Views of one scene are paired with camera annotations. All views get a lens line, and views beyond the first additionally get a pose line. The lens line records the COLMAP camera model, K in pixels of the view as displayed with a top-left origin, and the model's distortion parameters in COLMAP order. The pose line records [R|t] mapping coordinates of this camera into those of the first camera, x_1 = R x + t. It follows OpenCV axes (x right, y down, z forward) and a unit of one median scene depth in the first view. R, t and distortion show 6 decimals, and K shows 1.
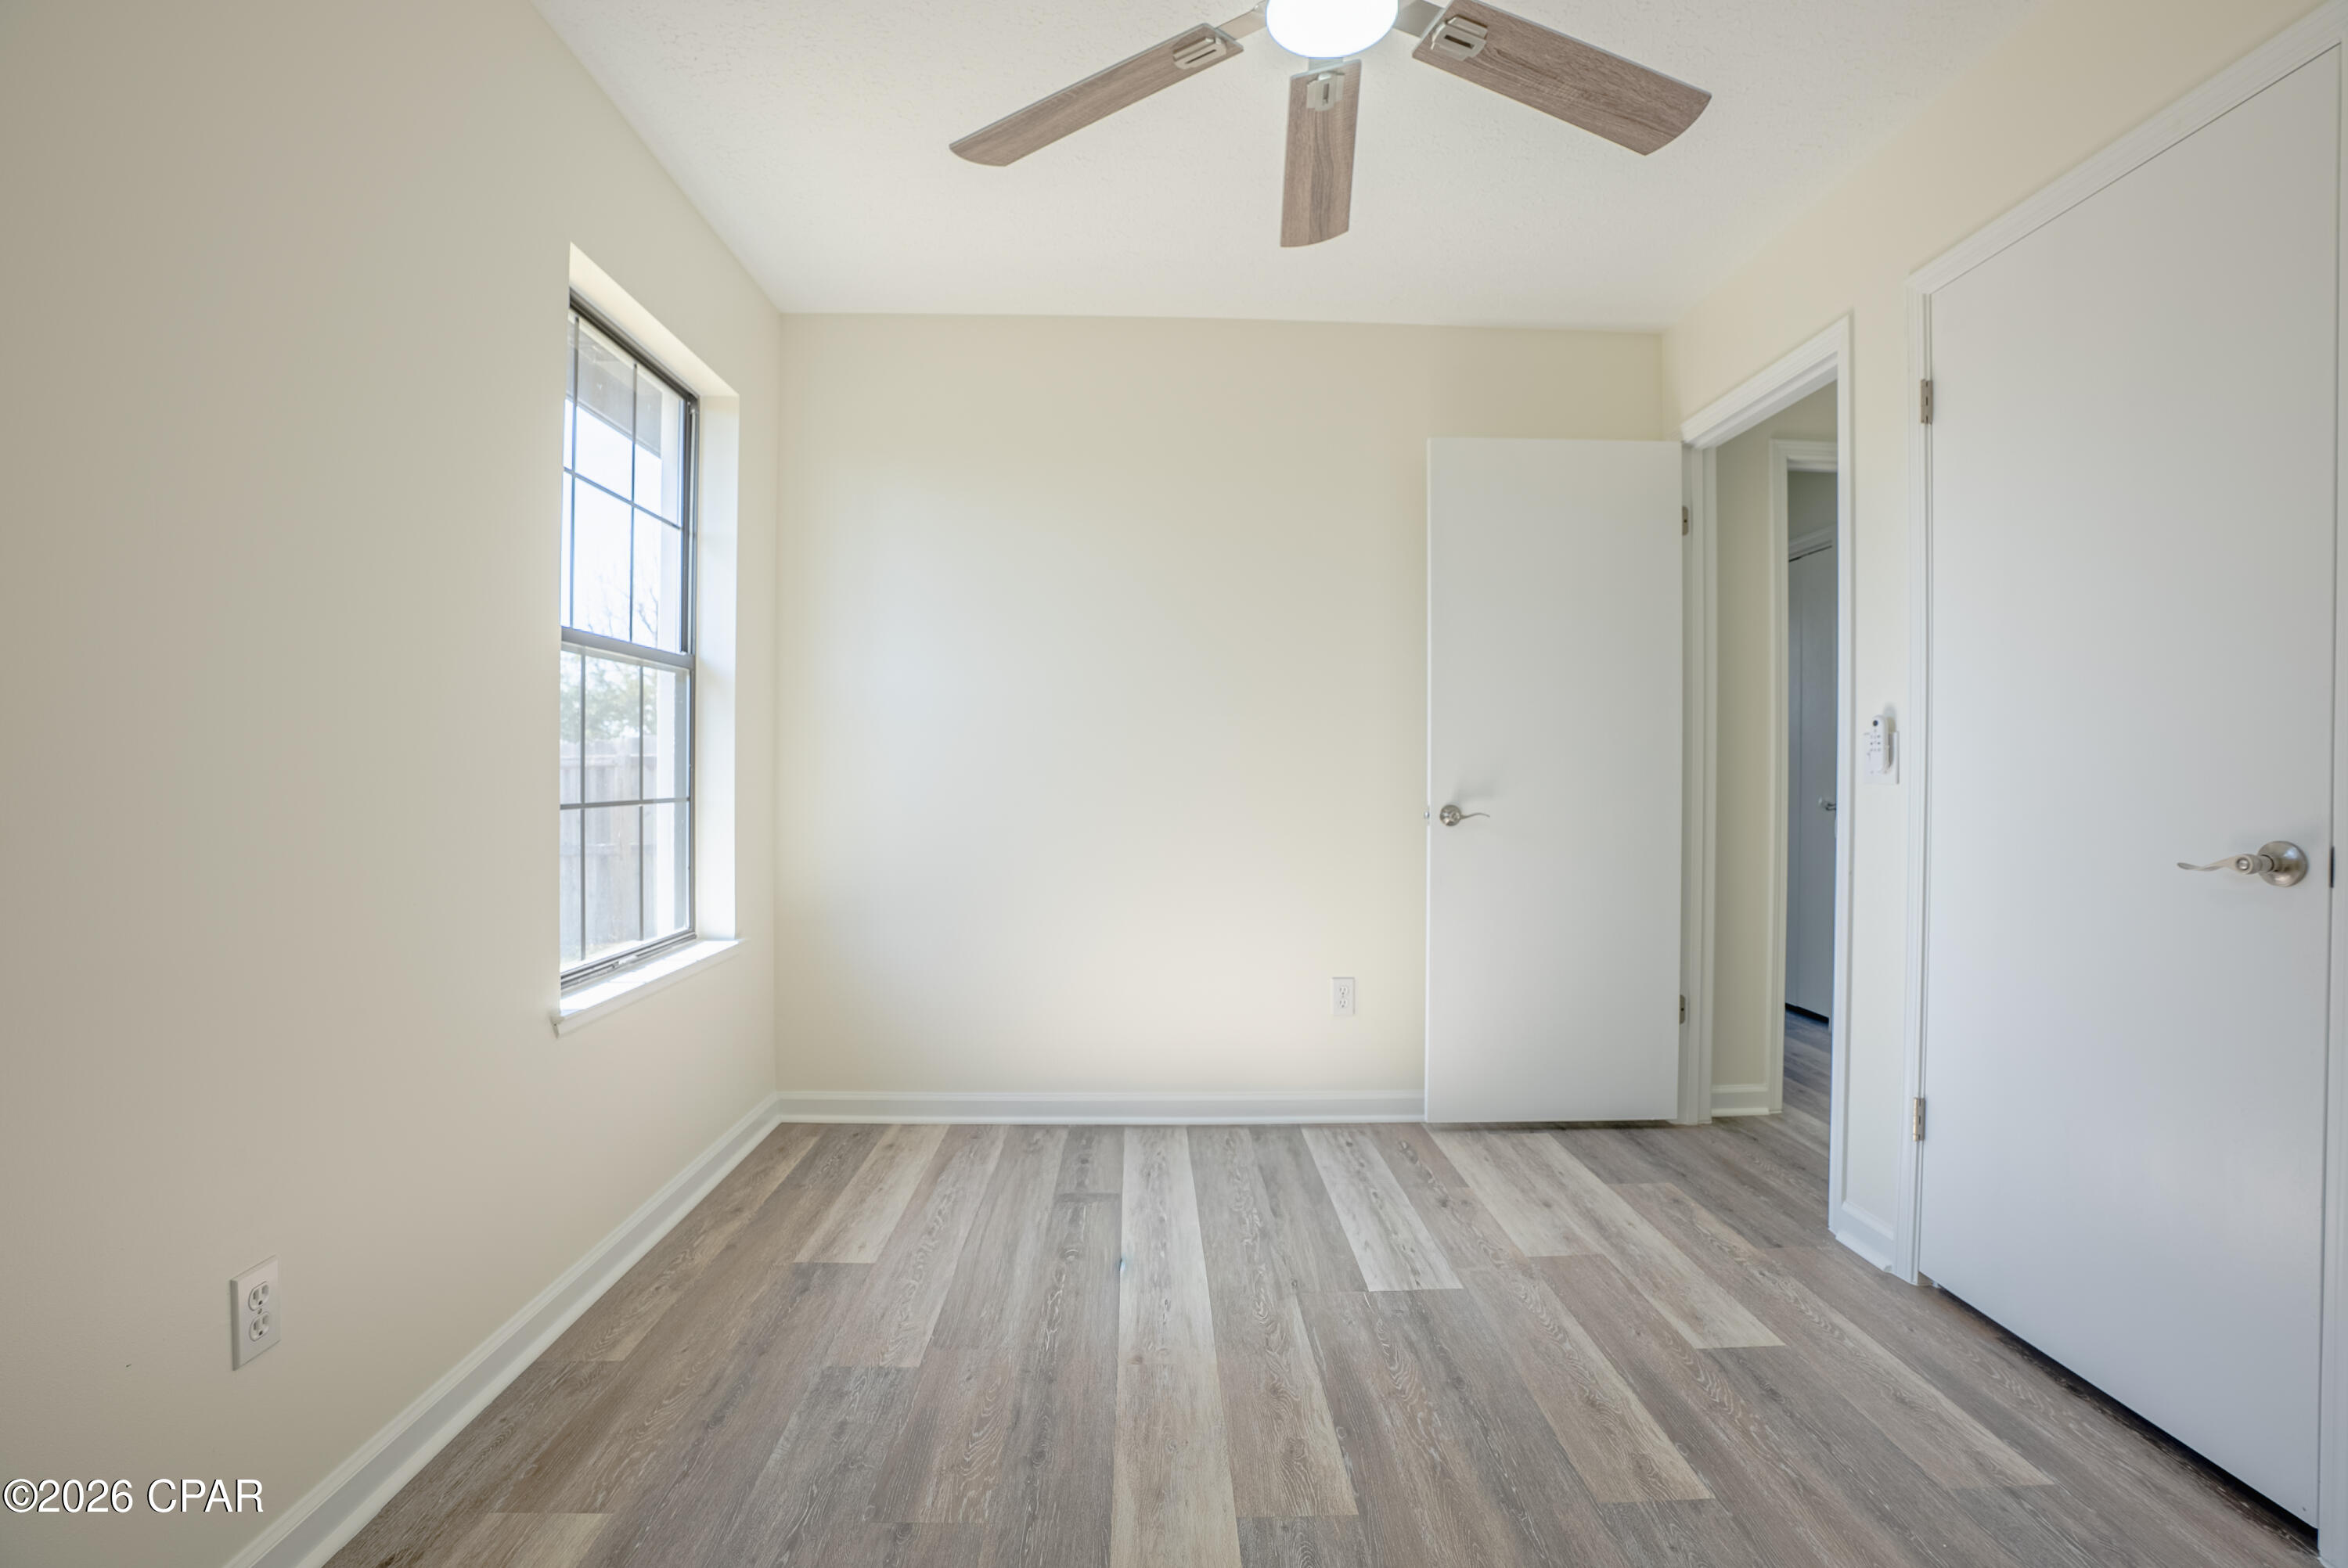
lens RADIAL K [[1112.7, 0, 1179.9], [0, 1112.7, 779.6], [0, 0, 1]] dist [-0.074328, 0.032133]
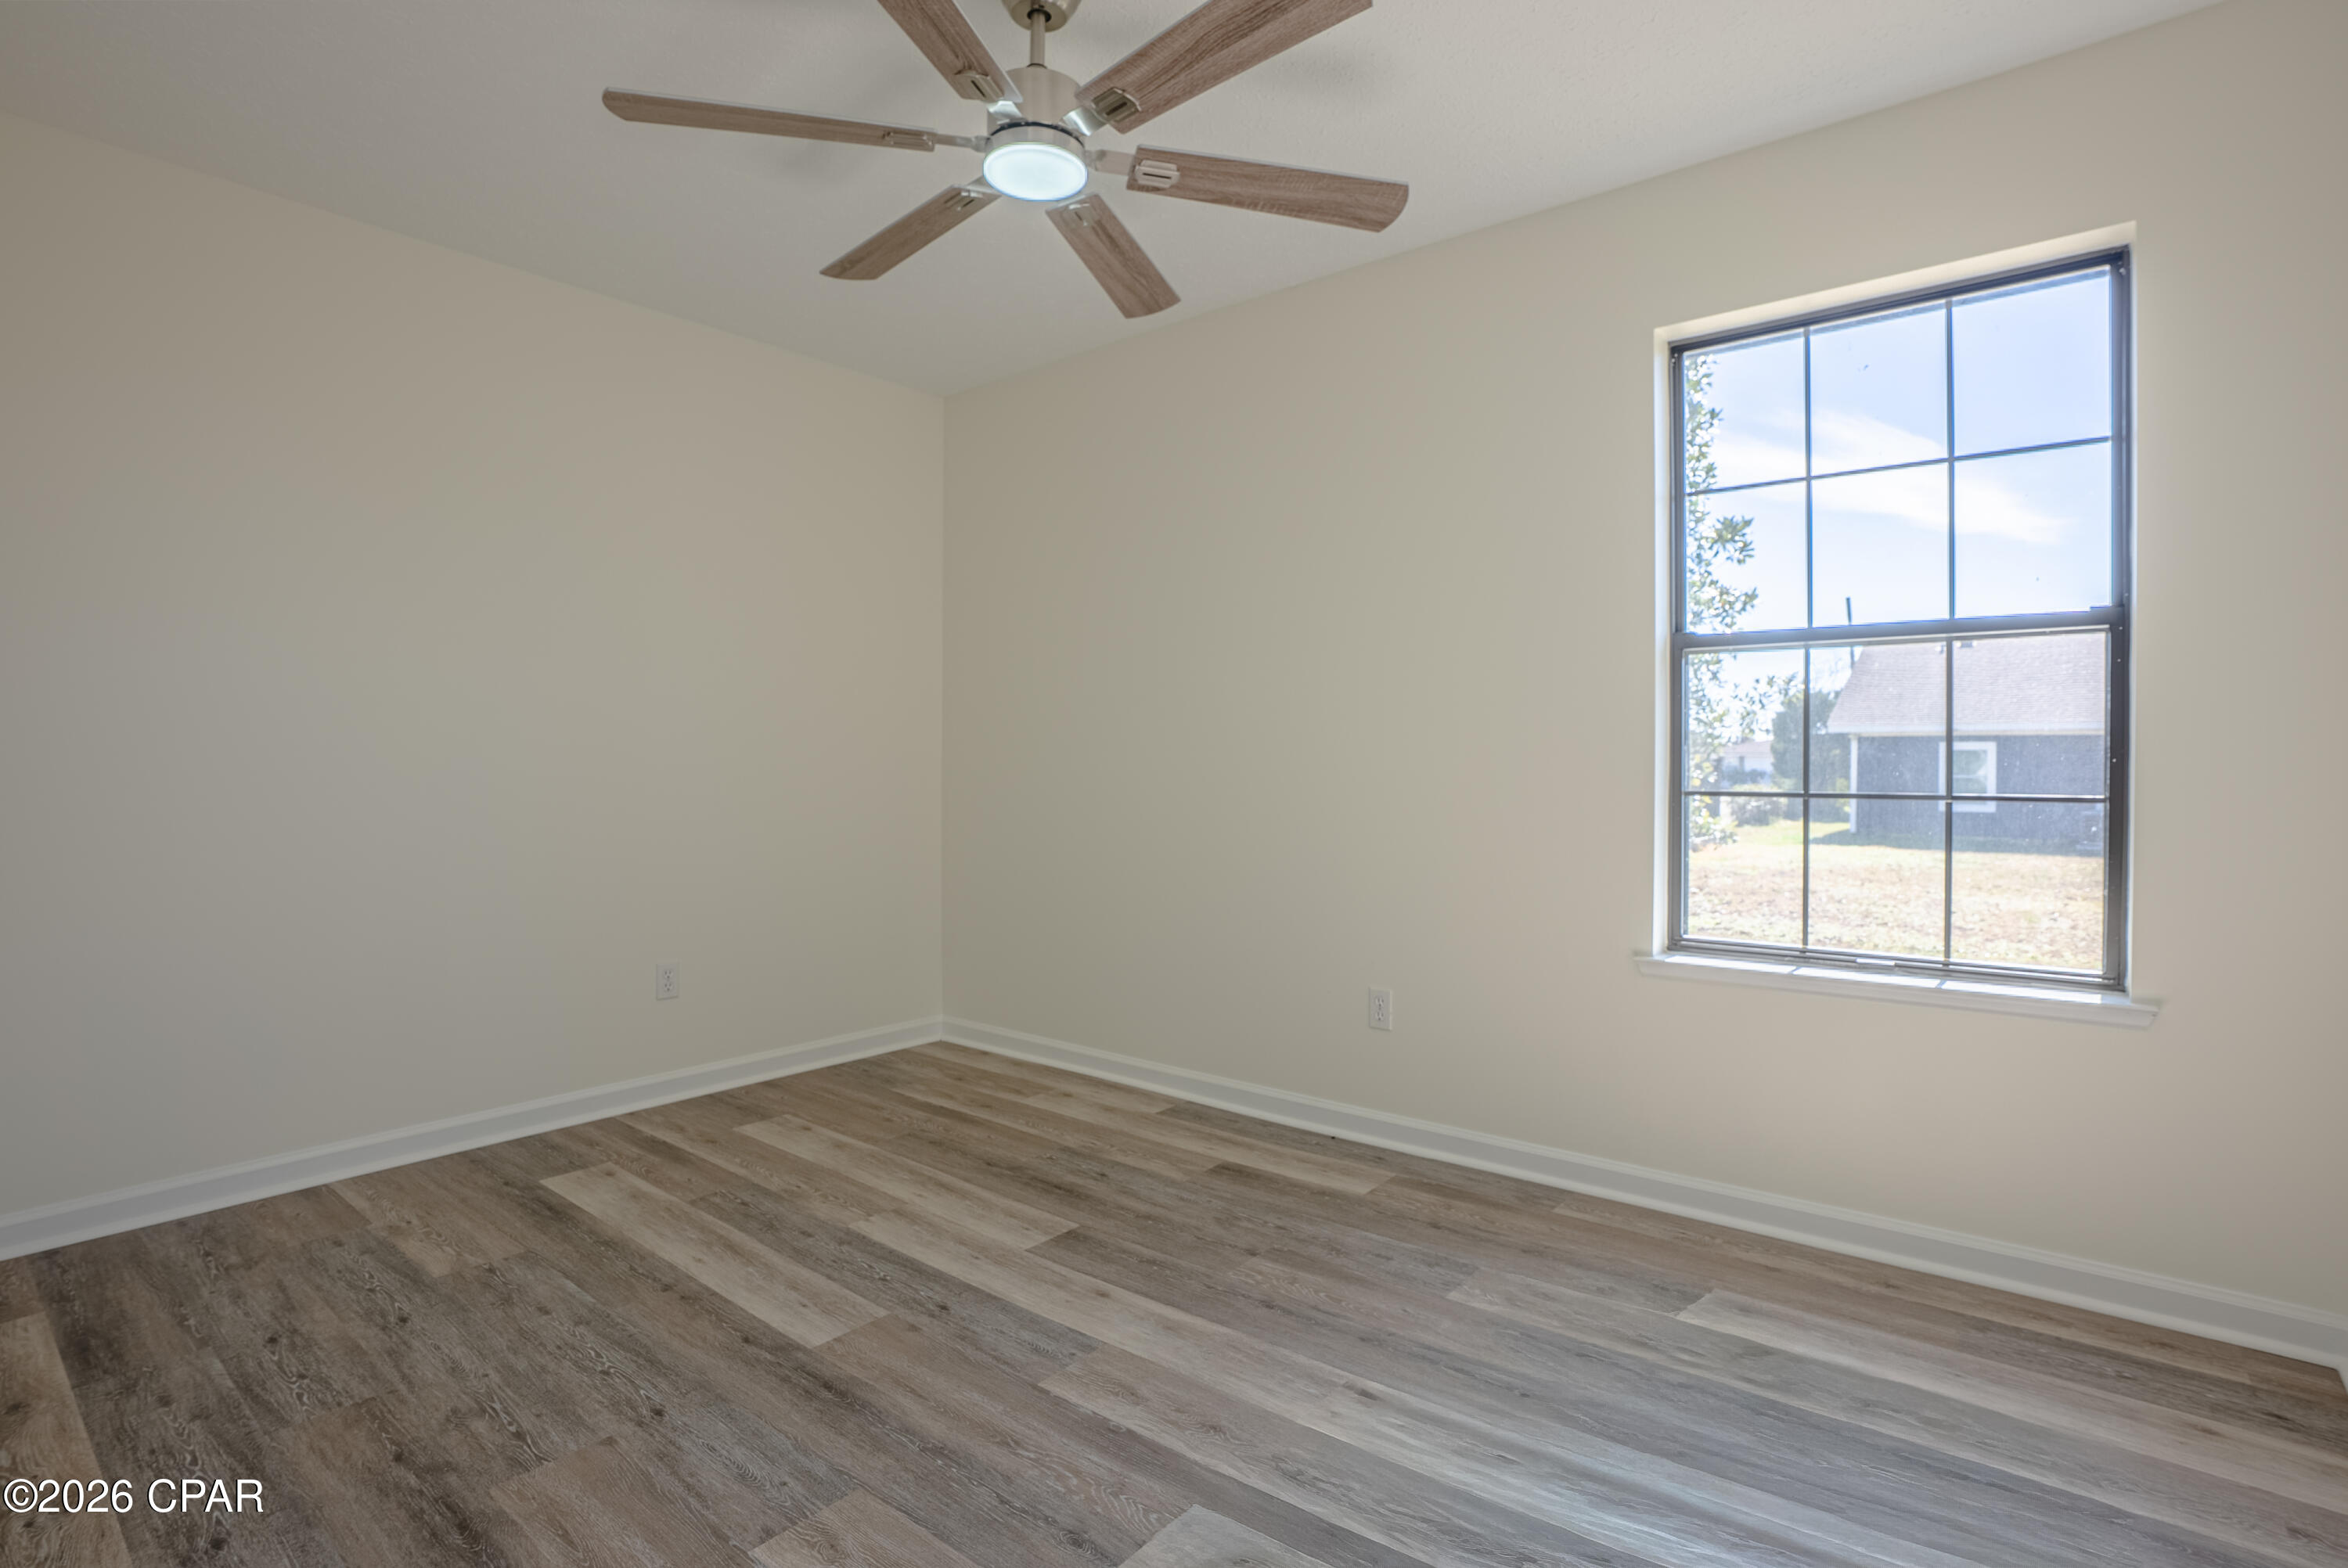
lens RADIAL K [[1172.2, 0, 1180.0], [0, 1172.2, 754.1], [0, 0, 1]] dist [-0.067860, 0.032830]
pose [[-0.675003, -0.011483, -0.737726, 0.869795], [-0.009932, 0.999930, -0.006477, 0.003838], [0.737748, 0.002955, -0.675069, 1.719354]]
